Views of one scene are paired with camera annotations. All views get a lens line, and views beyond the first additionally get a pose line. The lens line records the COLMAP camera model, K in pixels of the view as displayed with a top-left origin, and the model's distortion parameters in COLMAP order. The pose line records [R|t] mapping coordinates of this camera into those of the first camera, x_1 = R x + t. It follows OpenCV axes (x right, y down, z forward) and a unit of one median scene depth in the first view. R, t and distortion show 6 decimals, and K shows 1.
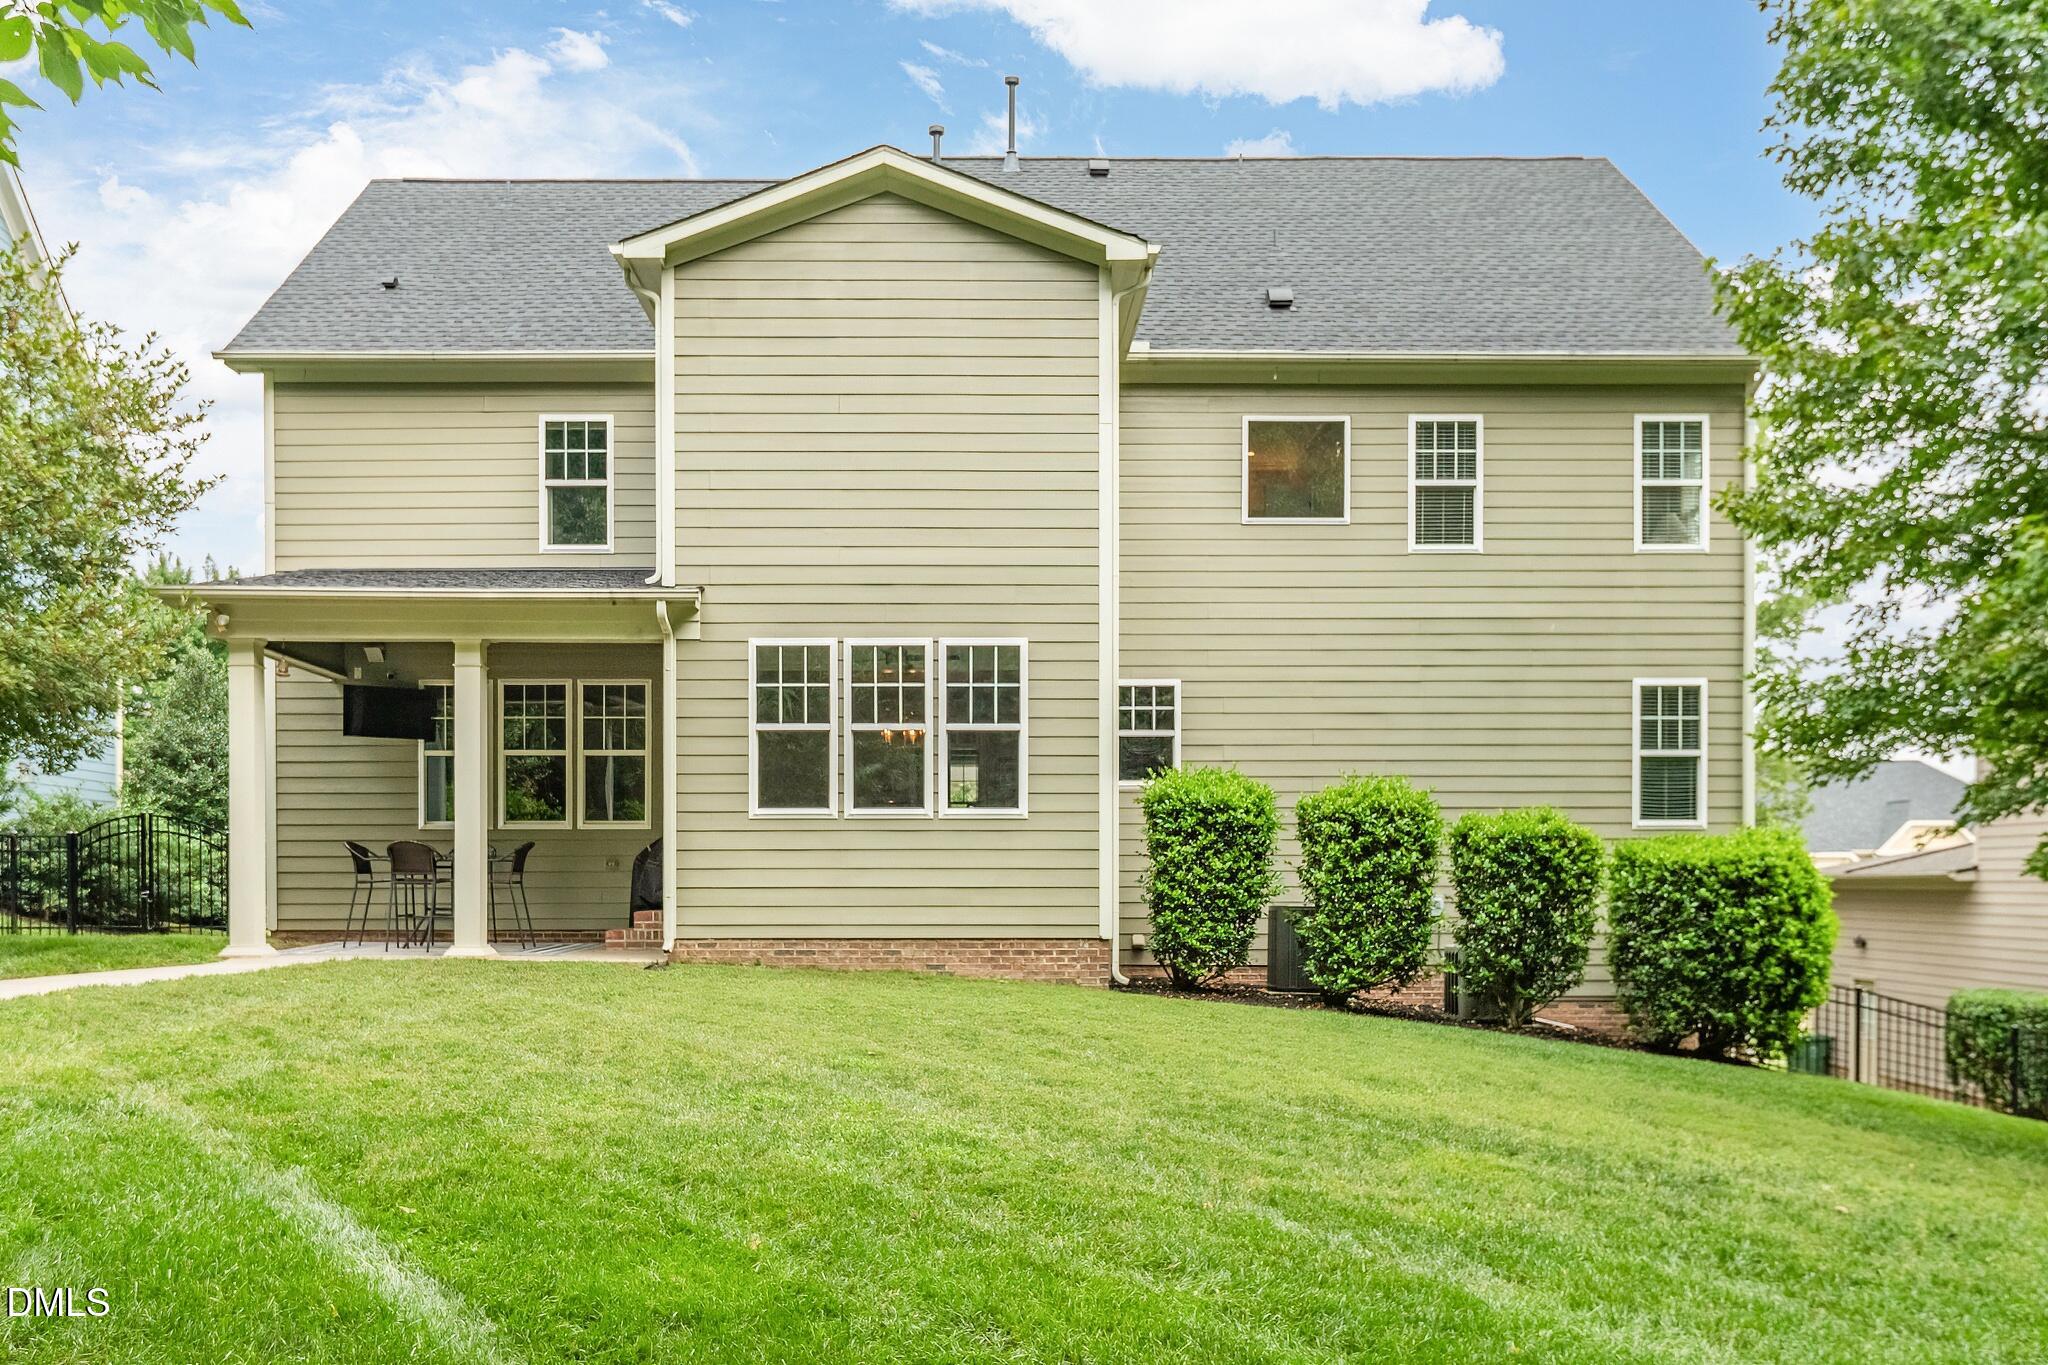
lens RADIAL K [[1568.1, 0, 975.4], [0, 1568.1, 898.1], [0, 0, 1]] dist [-0.001558, -0.003779]
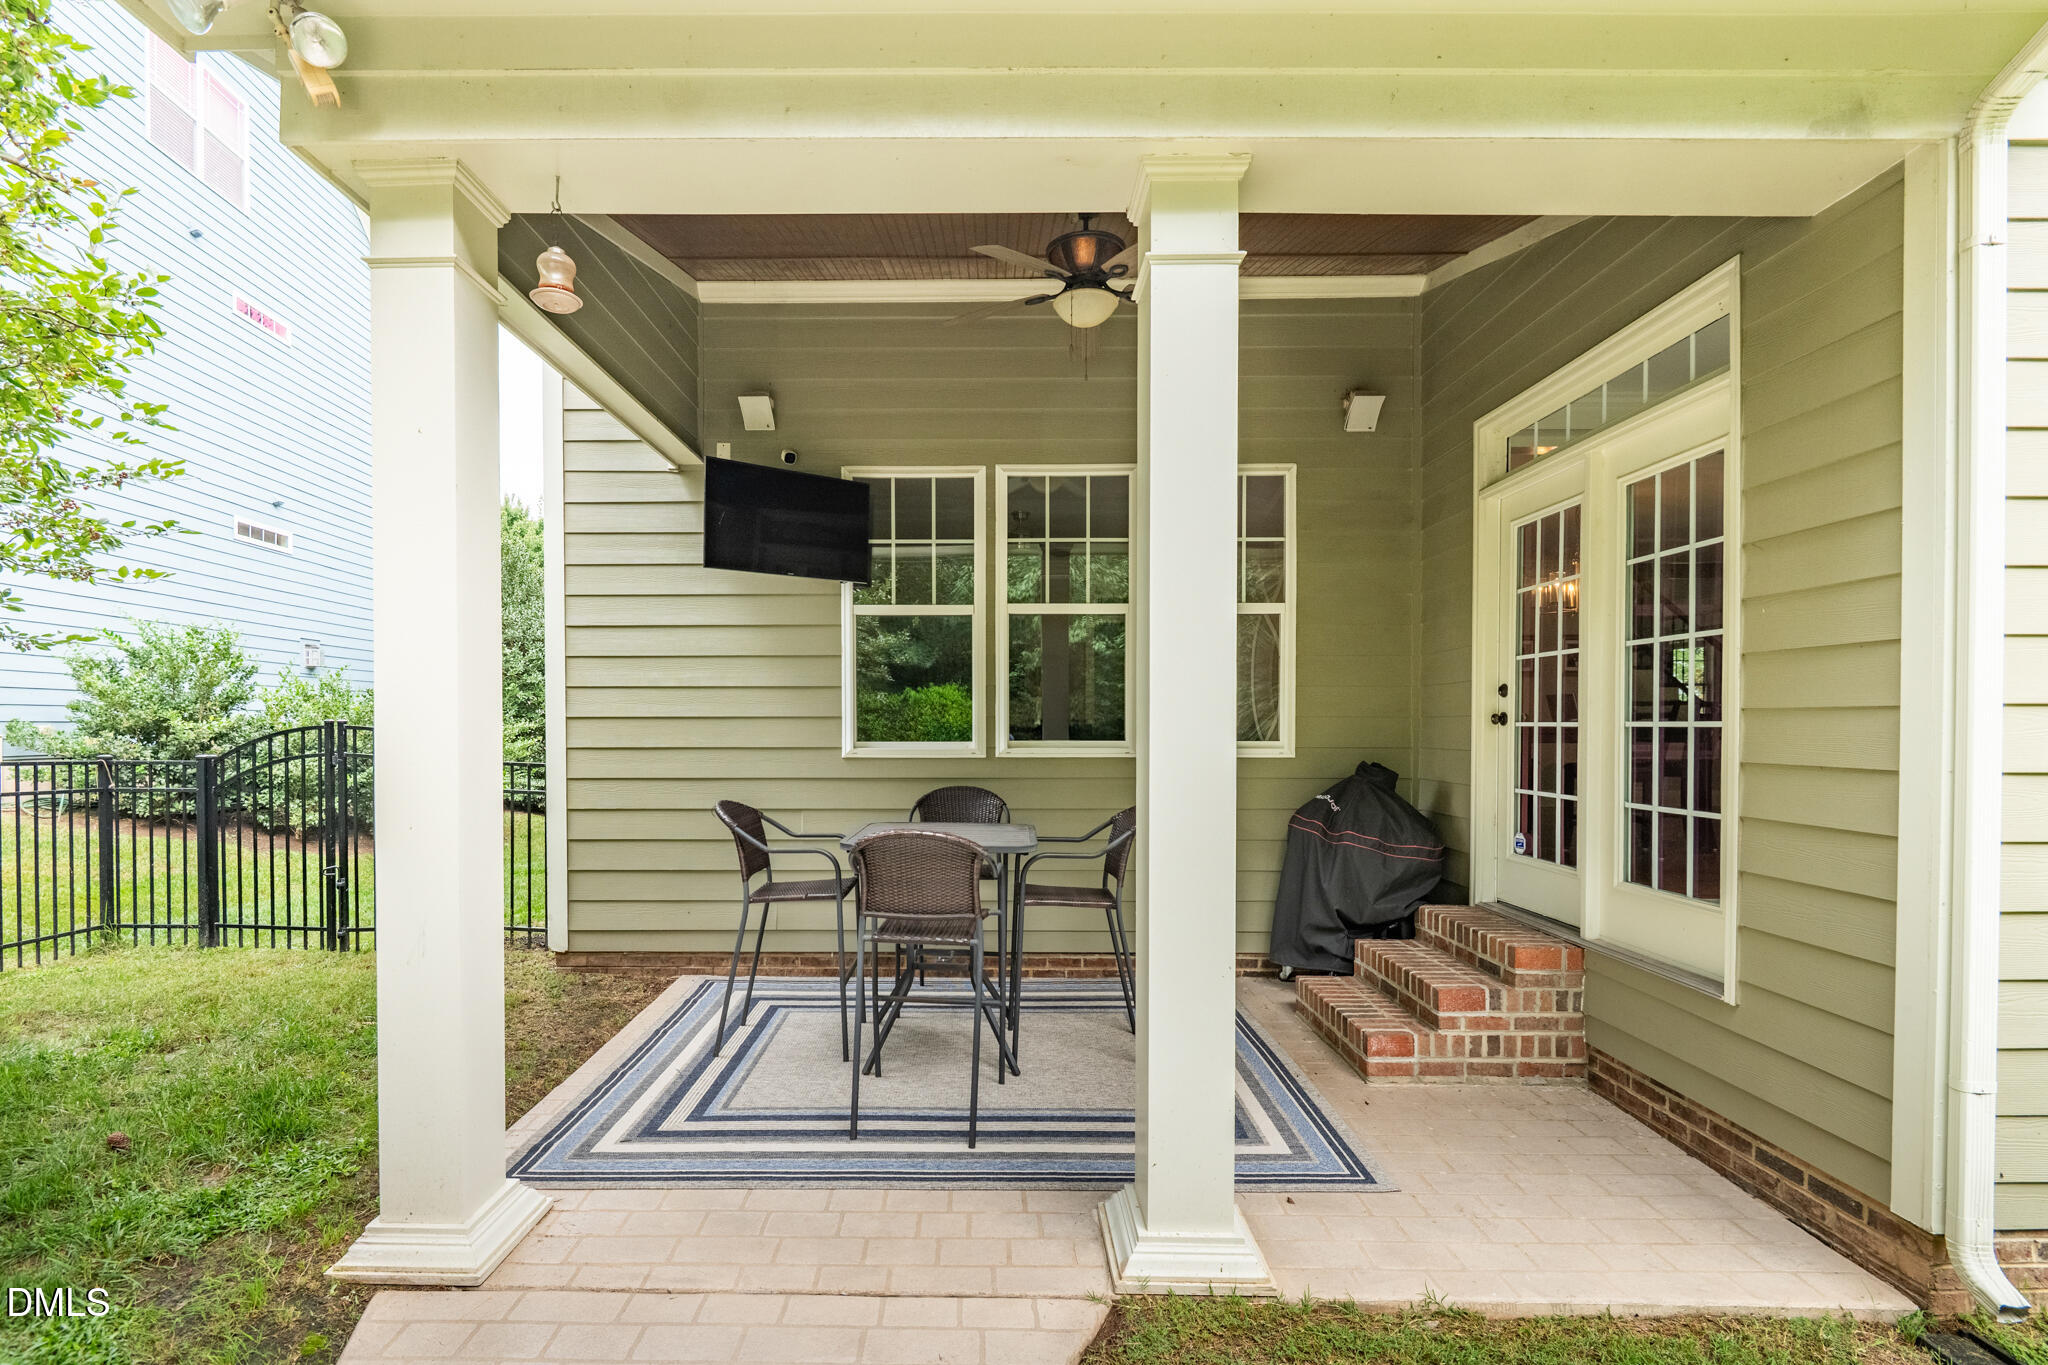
lens RADIAL K [[929.7, 0, 997.1], [0, 929.7, 739.1], [0, 0, 1]] dist [0.005384, -0.000220]
pose [[0.999925, 0.001255, -0.012213, -0.359782], [-0.001209, 0.999992, 0.003840, -0.061308], [0.012218, -0.003825, 0.999918, 0.832888]]
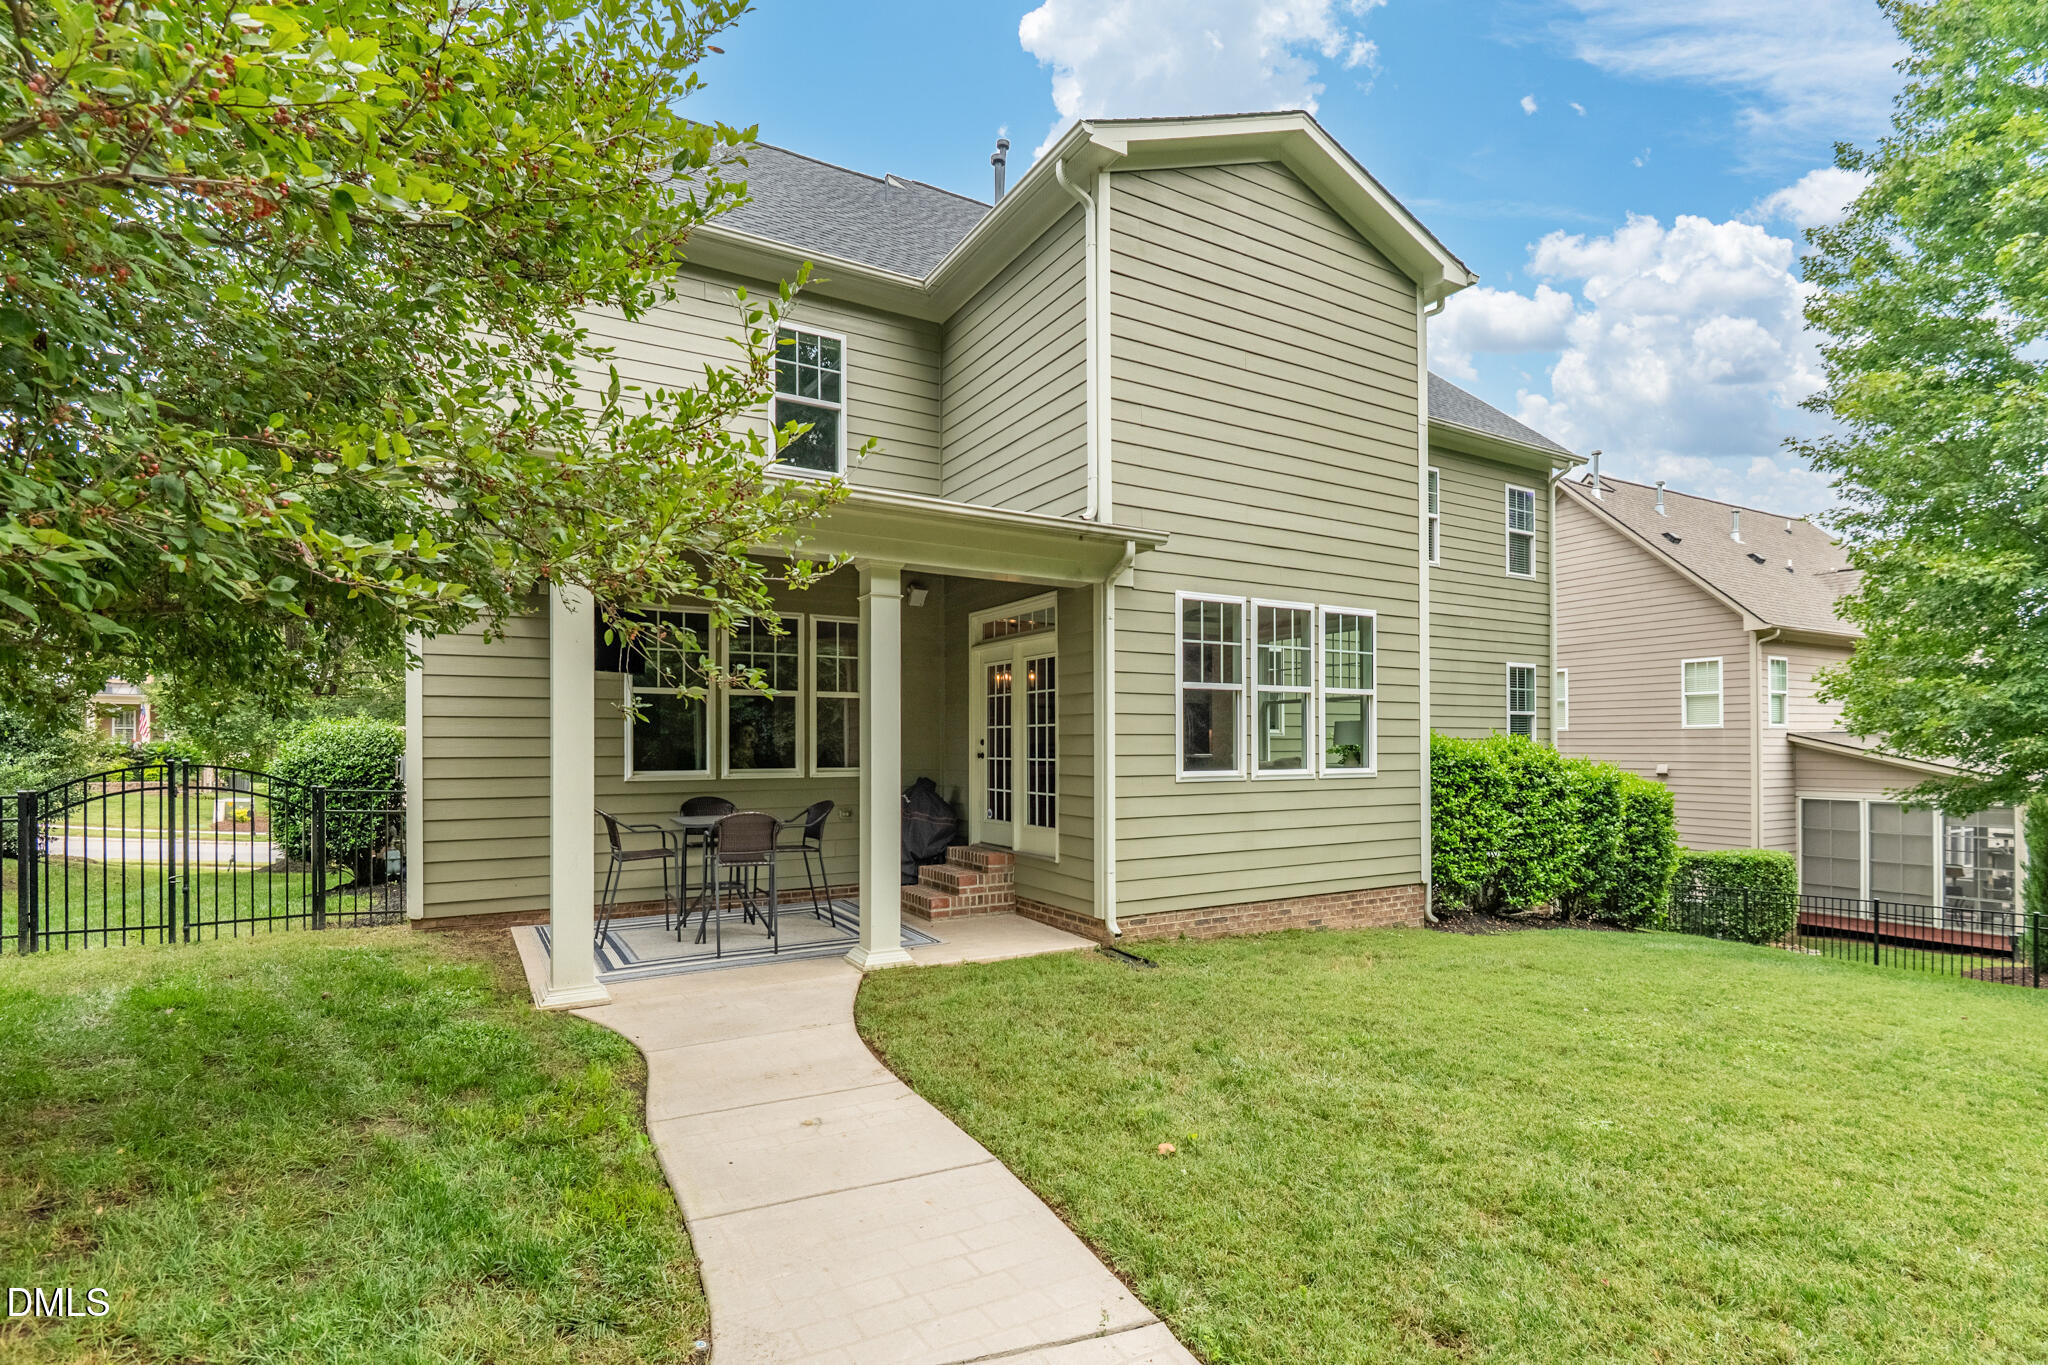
lens RADIAL K [[929.7, 0, 997.1], [0, 929.7, 739.1], [0, 0, 1]] dist [0.005384, -0.000220]
pose [[0.872655, 0.001936, 0.488333, -0.506832], [0.006738, 0.999849, -0.016006, -0.068184], [-0.488290, 0.017259, 0.872511, 0.566167]]
